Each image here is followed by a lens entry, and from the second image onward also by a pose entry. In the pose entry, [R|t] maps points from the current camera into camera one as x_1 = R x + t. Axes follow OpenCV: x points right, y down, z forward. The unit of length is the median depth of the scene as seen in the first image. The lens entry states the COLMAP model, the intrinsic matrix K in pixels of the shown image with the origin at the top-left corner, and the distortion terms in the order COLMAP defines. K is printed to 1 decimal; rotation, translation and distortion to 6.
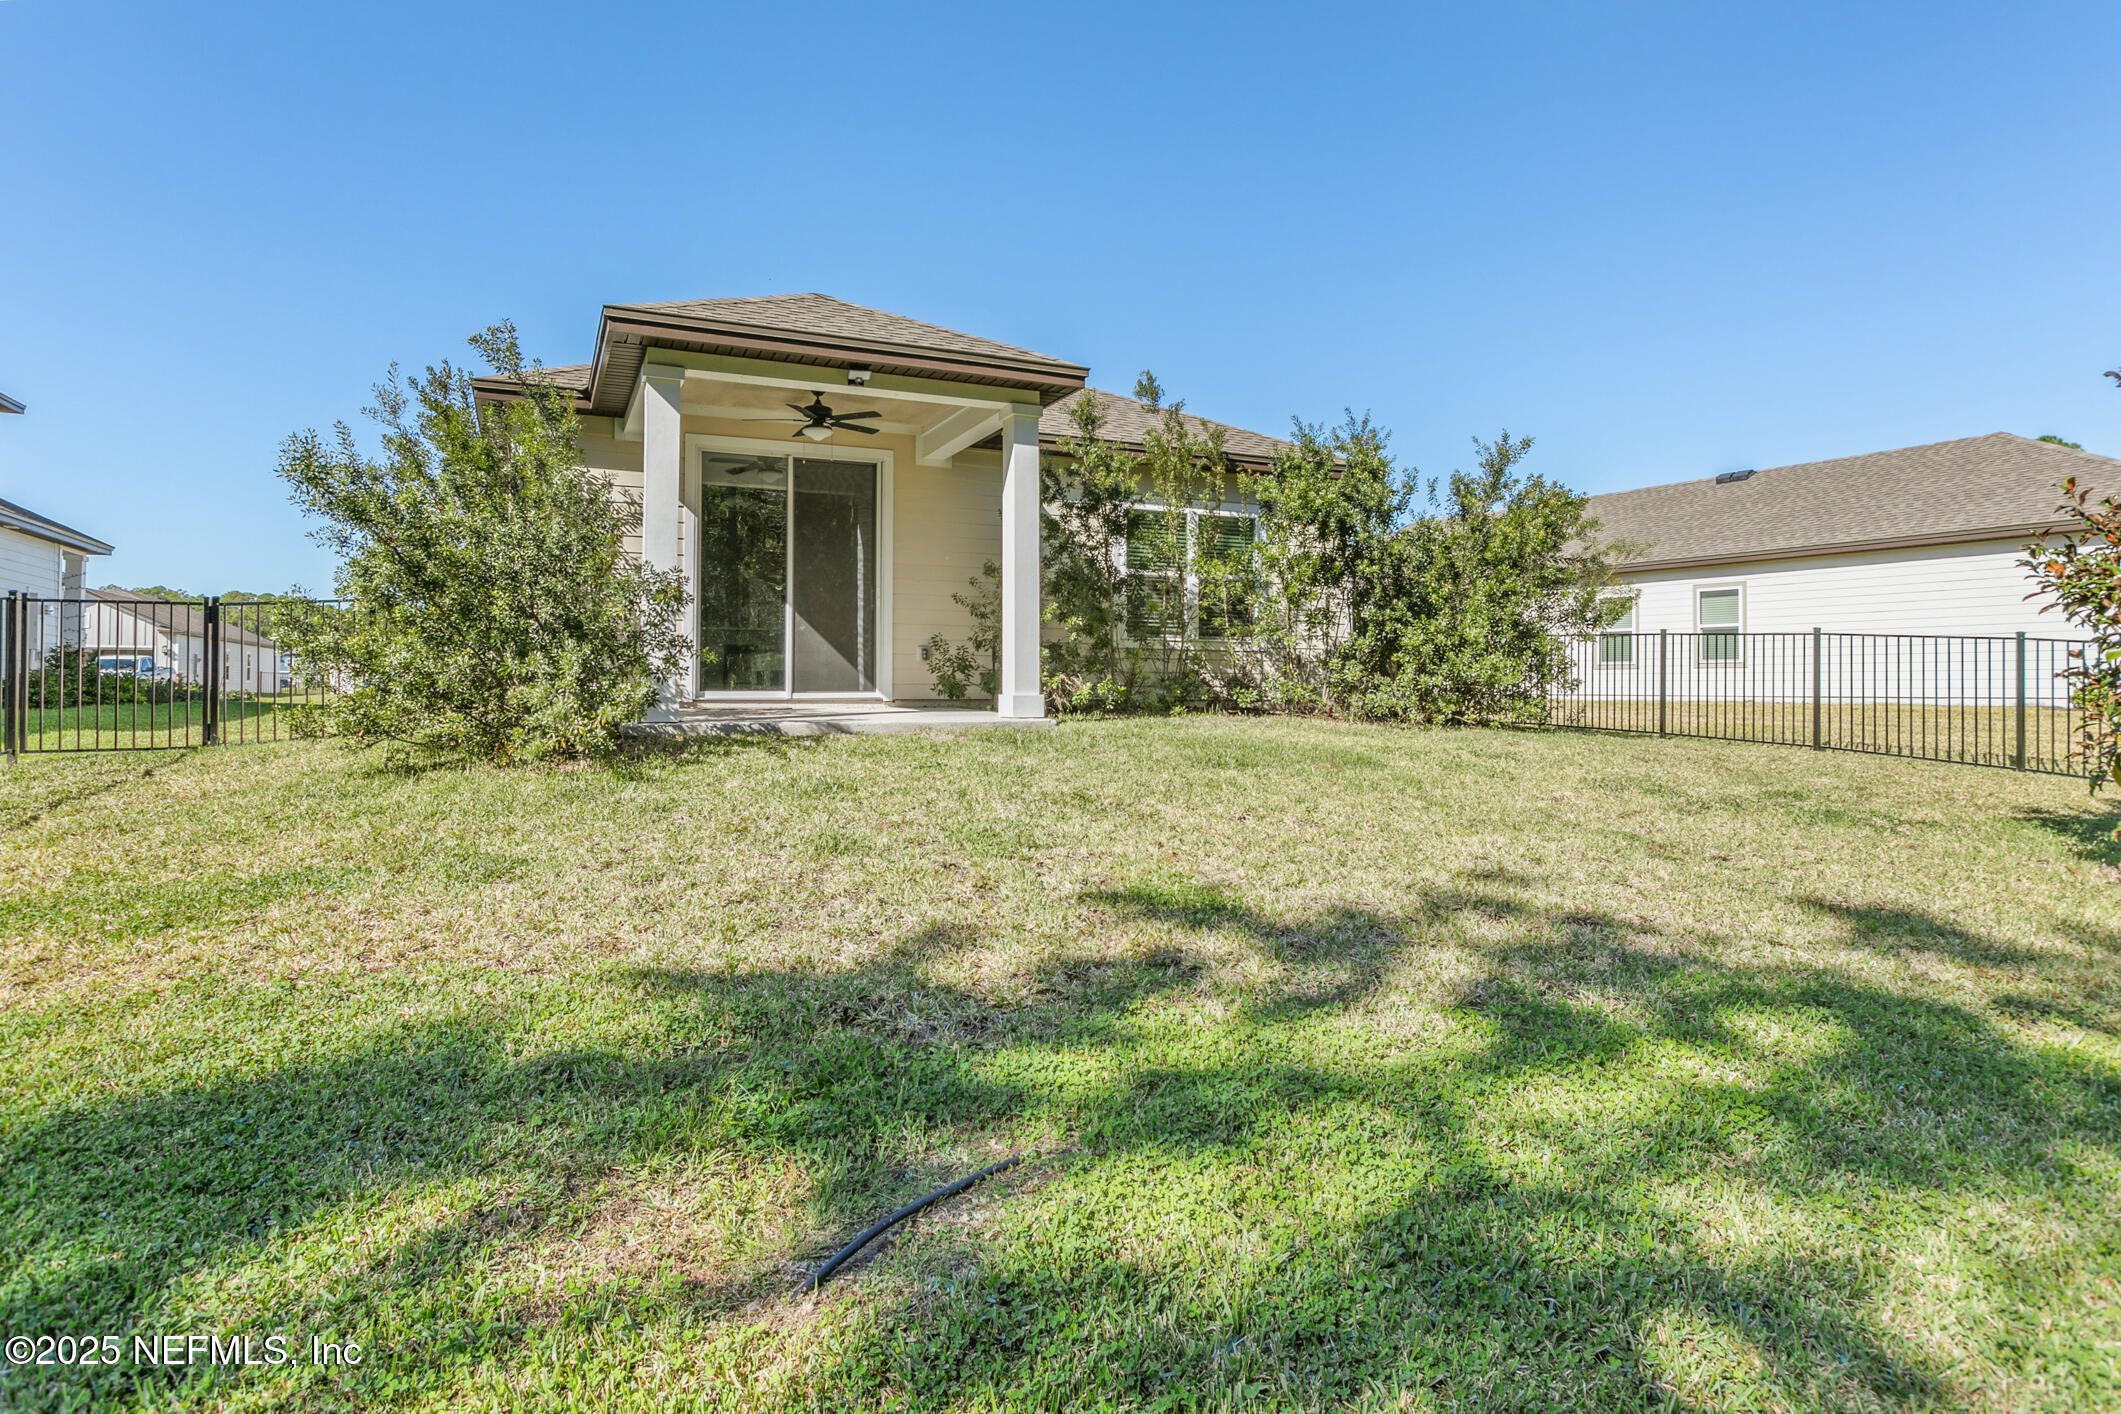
lens RADIAL K [[1185.2, 0, 1059.3], [0, 1185.2, 656.4], [0, 0, 1]] dist [-0.003213, 0.024740]
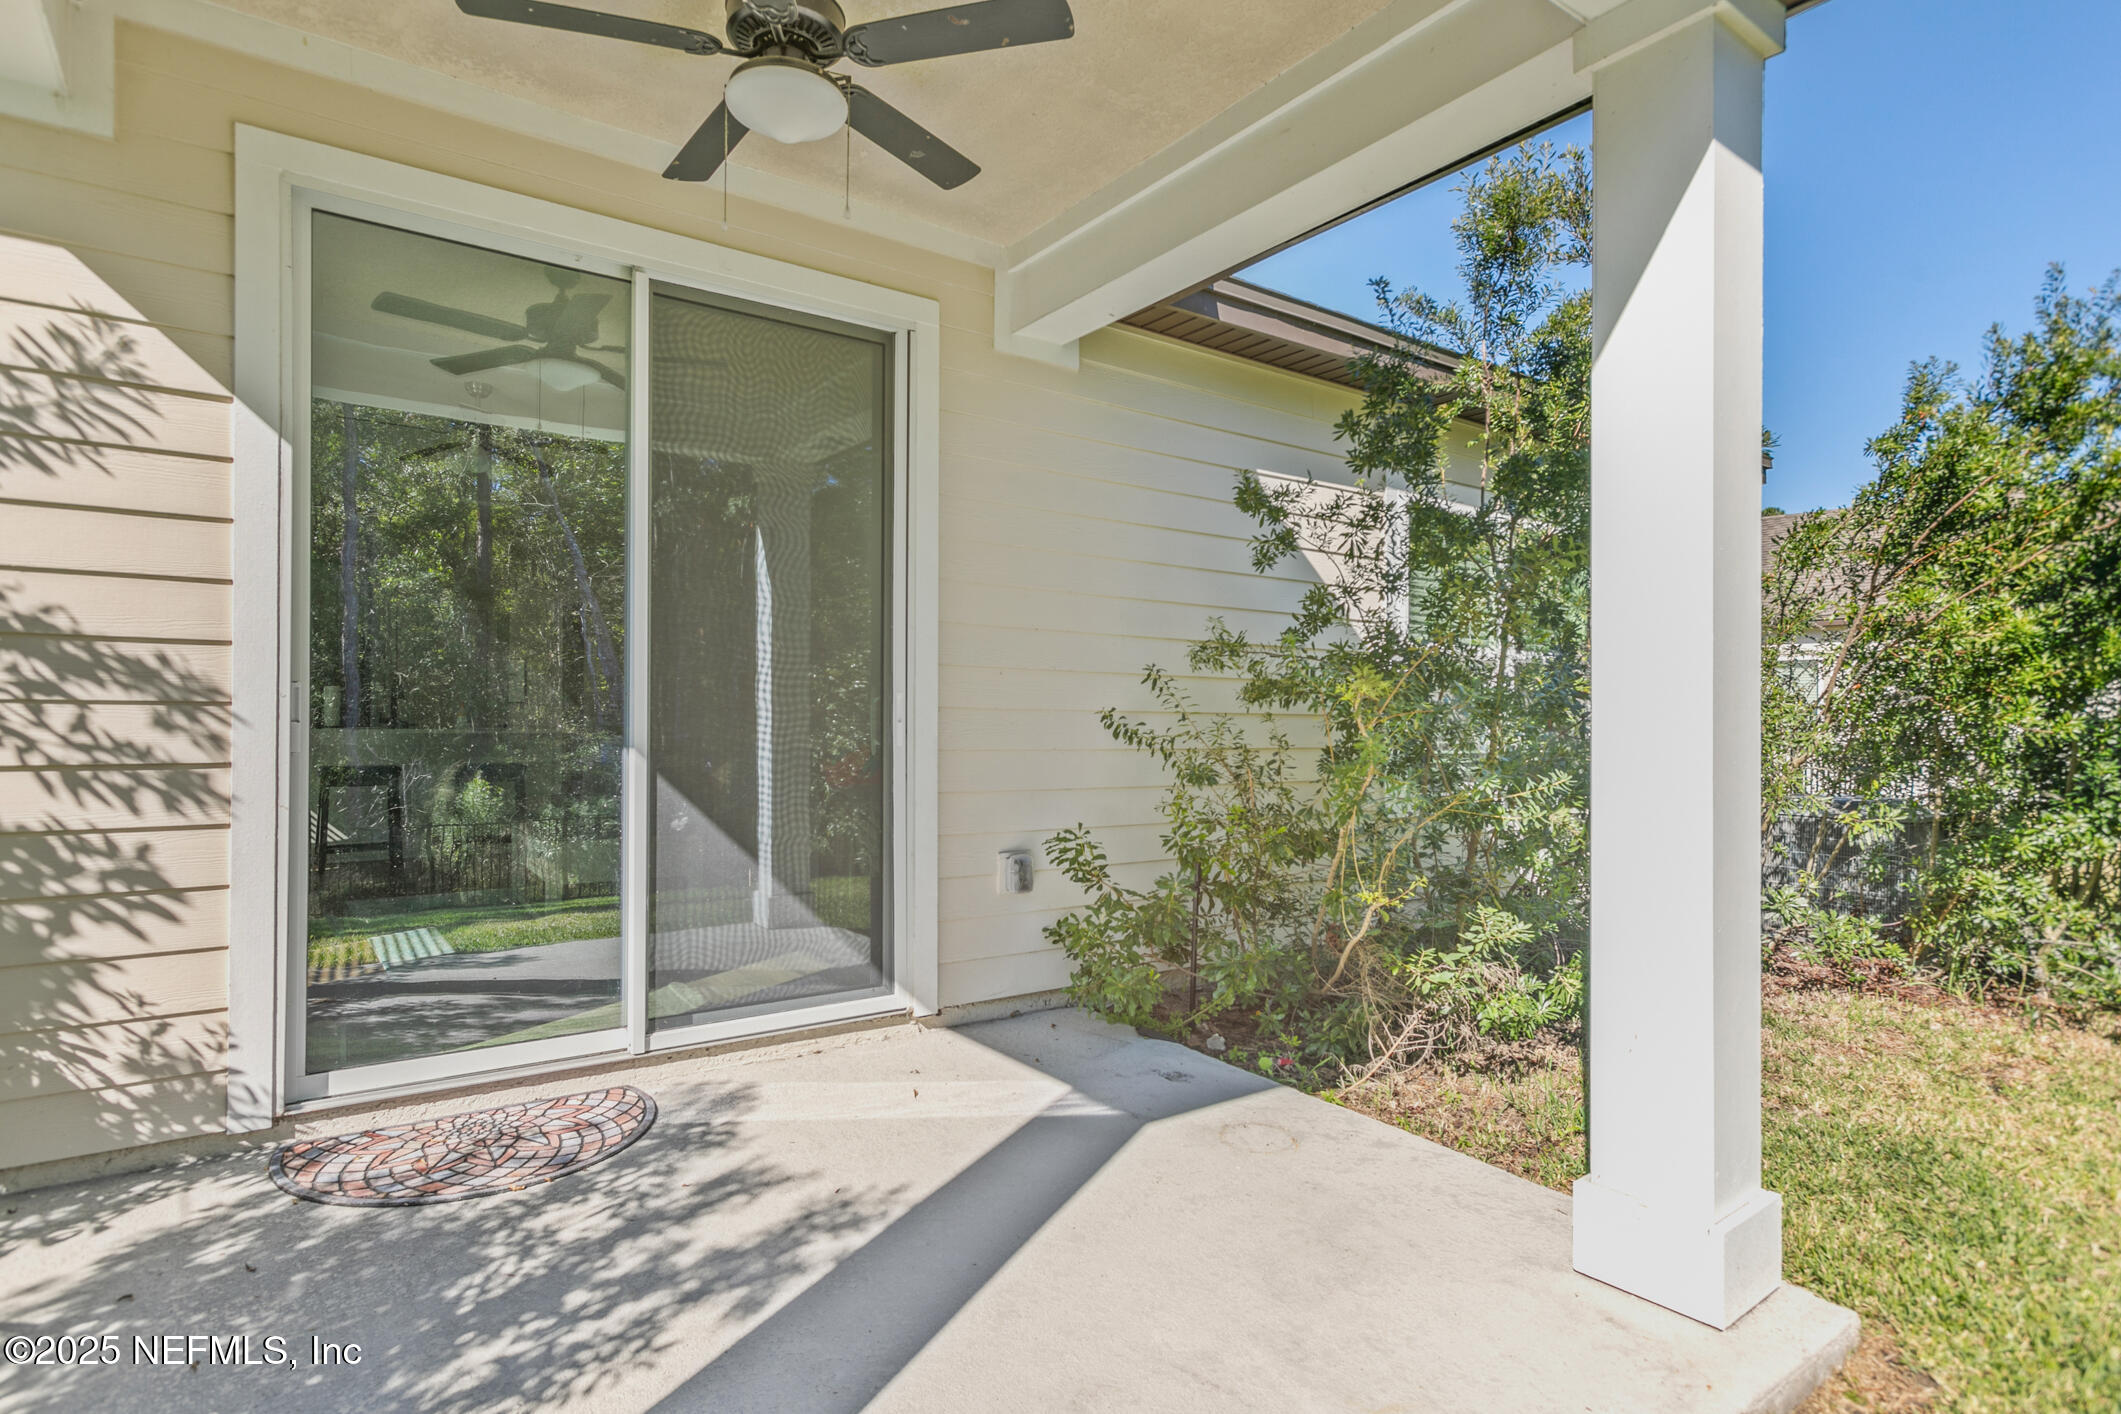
lens RADIAL K [[1120.7, 0, 1060.5], [0, 1120.7, 707.0], [0, 0, 1]] dist [-0.001189, -0.000001]
pose [[0.976989, -0.001576, 0.213283, -0.177021], [0.002490, 0.999989, -0.004015, -0.052045], [-0.213274, 0.004454, 0.976982, 0.670734]]
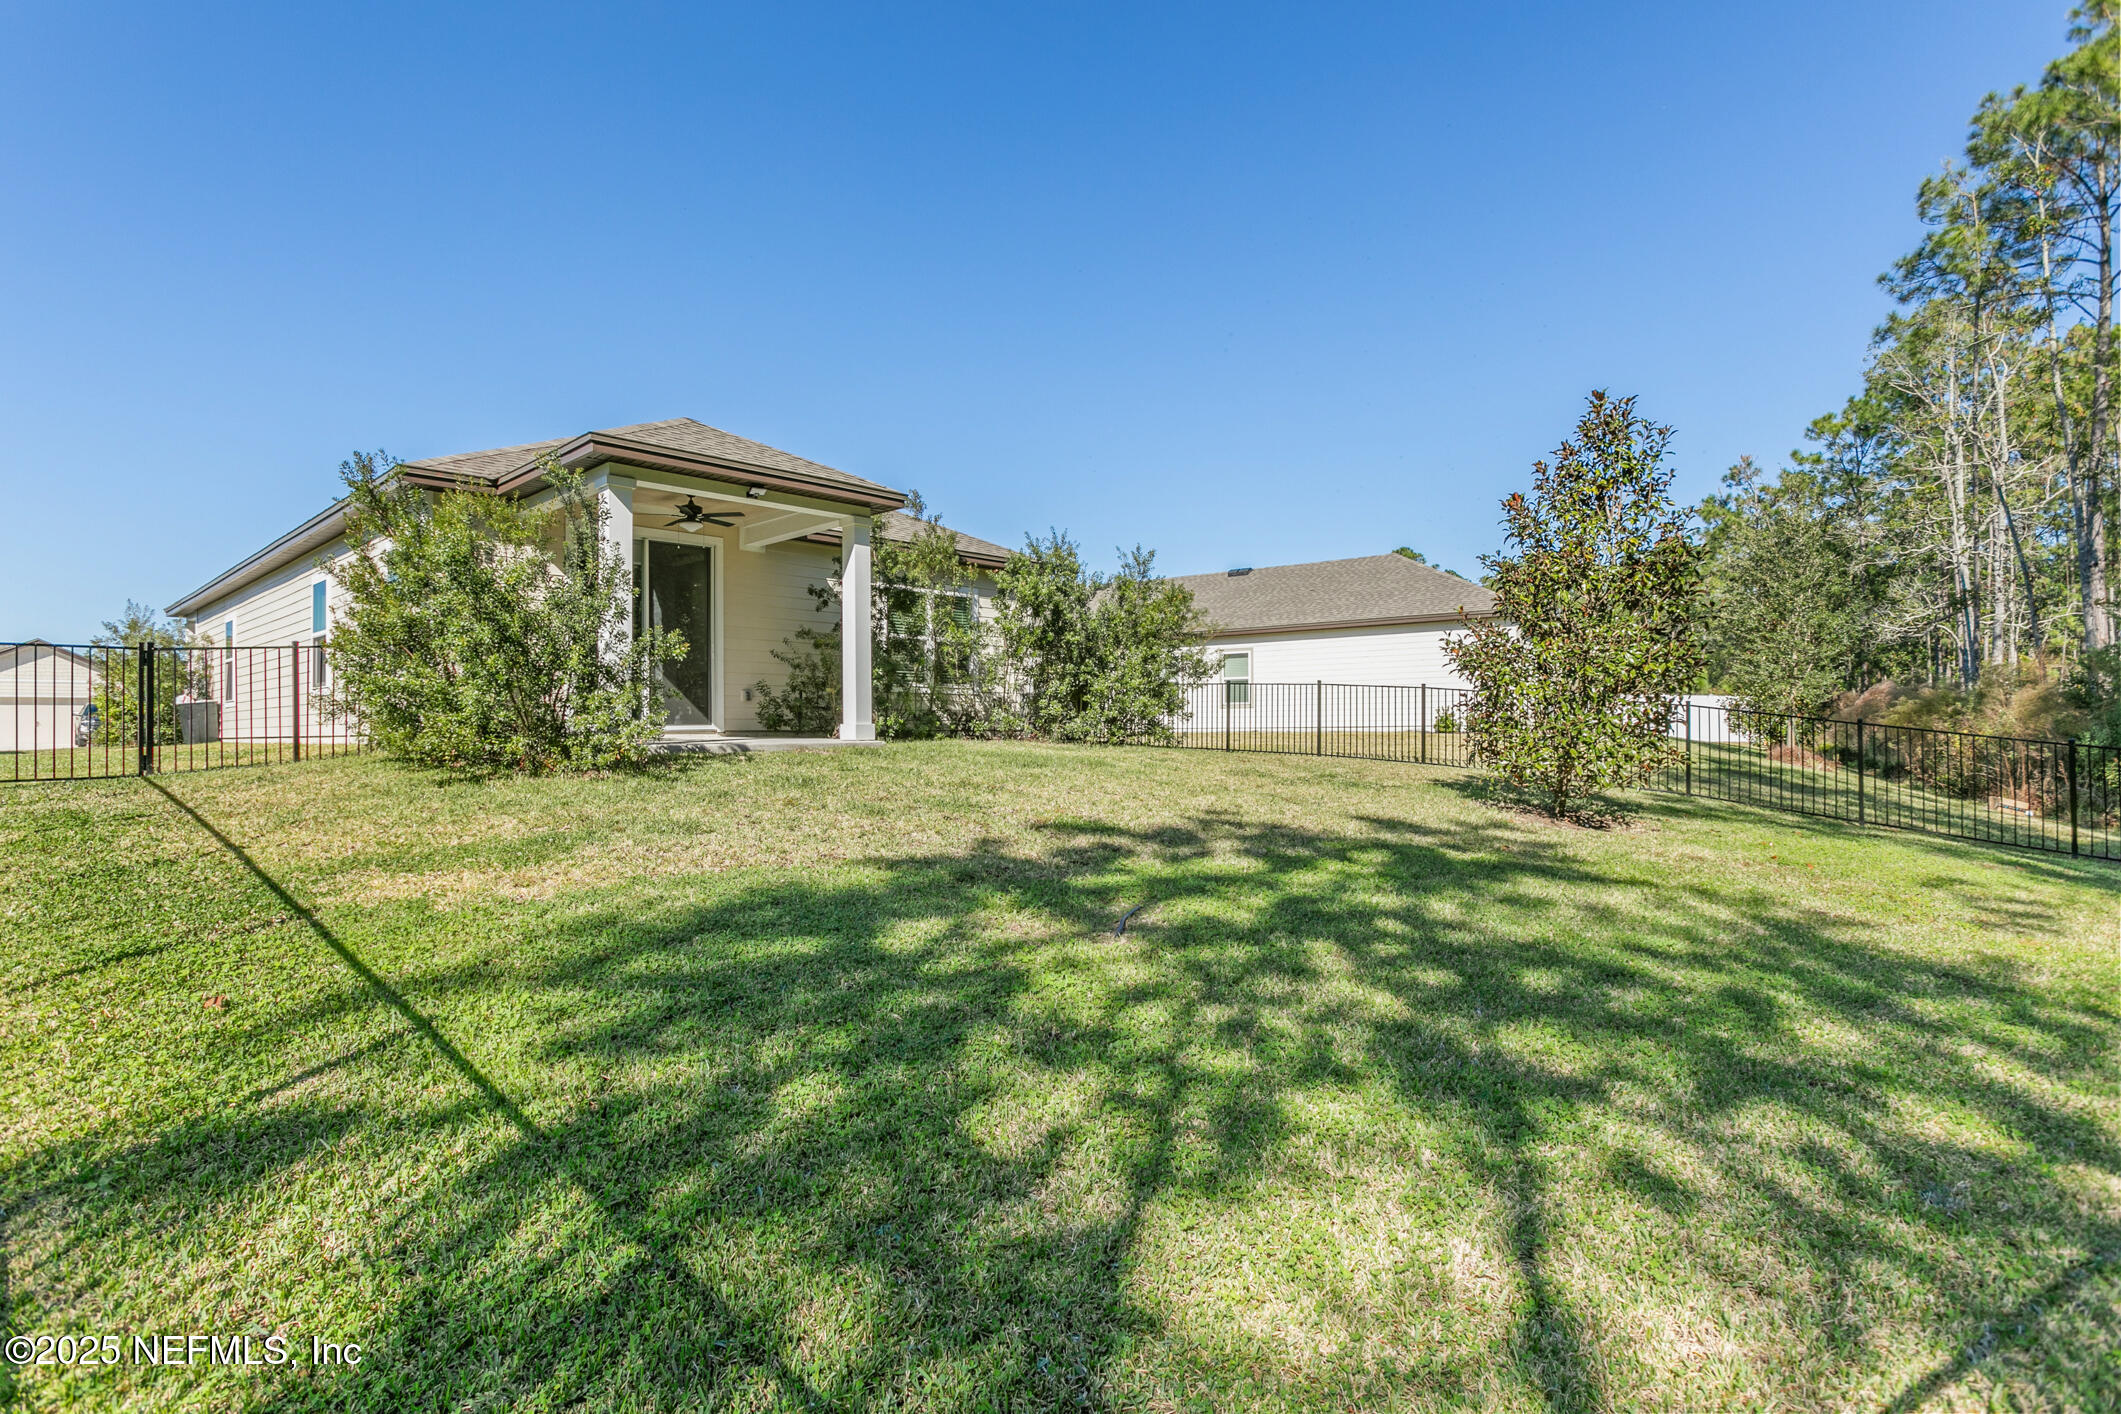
lens RADIAL K [[1046.3, 0, 1060.5], [0, 1046.3, 707.0], [0, 0, 1]] dist [0.001259, 0.000201]
pose [[0.931306, -0.001702, 0.364234, -0.215392], [0.000352, 0.999993, 0.003774, 0.006840], [-0.364238, -0.003387, 0.931300, -0.199160]]
